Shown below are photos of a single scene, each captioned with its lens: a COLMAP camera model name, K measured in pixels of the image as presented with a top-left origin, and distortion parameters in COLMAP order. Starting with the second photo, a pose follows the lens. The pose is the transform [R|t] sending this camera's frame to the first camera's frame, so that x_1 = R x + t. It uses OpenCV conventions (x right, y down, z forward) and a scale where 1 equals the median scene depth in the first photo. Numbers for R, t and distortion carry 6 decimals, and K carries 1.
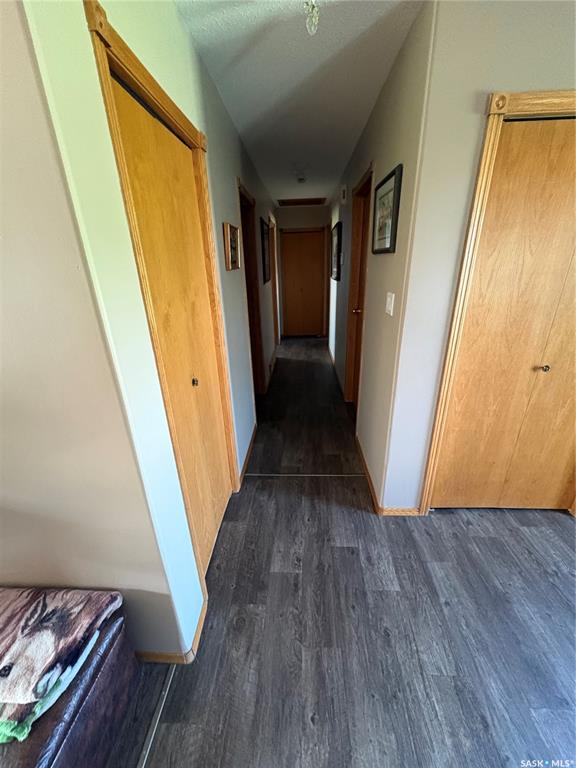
lens RADIAL K [[305.3, 0, 269.1], [0, 305.3, 405.5], [0, 0, 1]] dist [-0.002131, 0.000167]
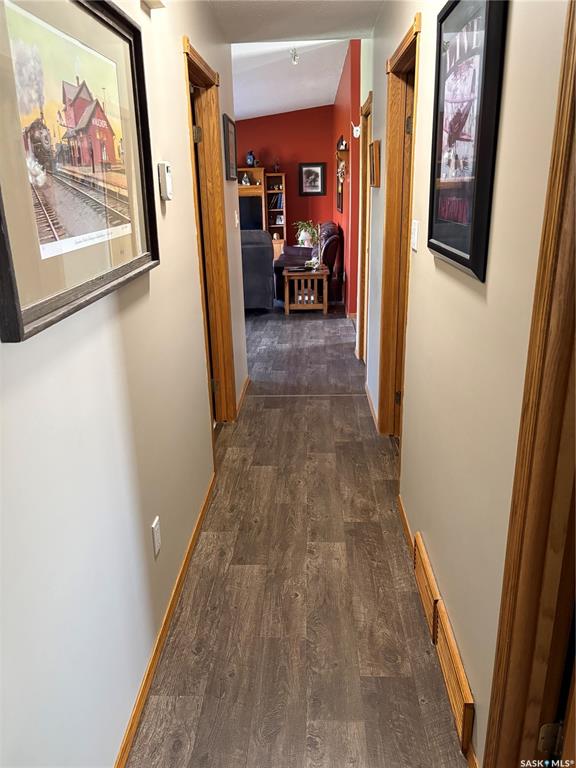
lens RADIAL K [[582.0, 0, 284.8], [0, 582.0, 381.1], [0, 0, 1]] dist [0.012753, -0.005604]
pose [[-0.996768, 0.069341, -0.040573, 0.195900], [0.022752, 0.727991, 0.685209, -0.845179], [0.077050, 0.682071, -0.727216, 1.795606]]
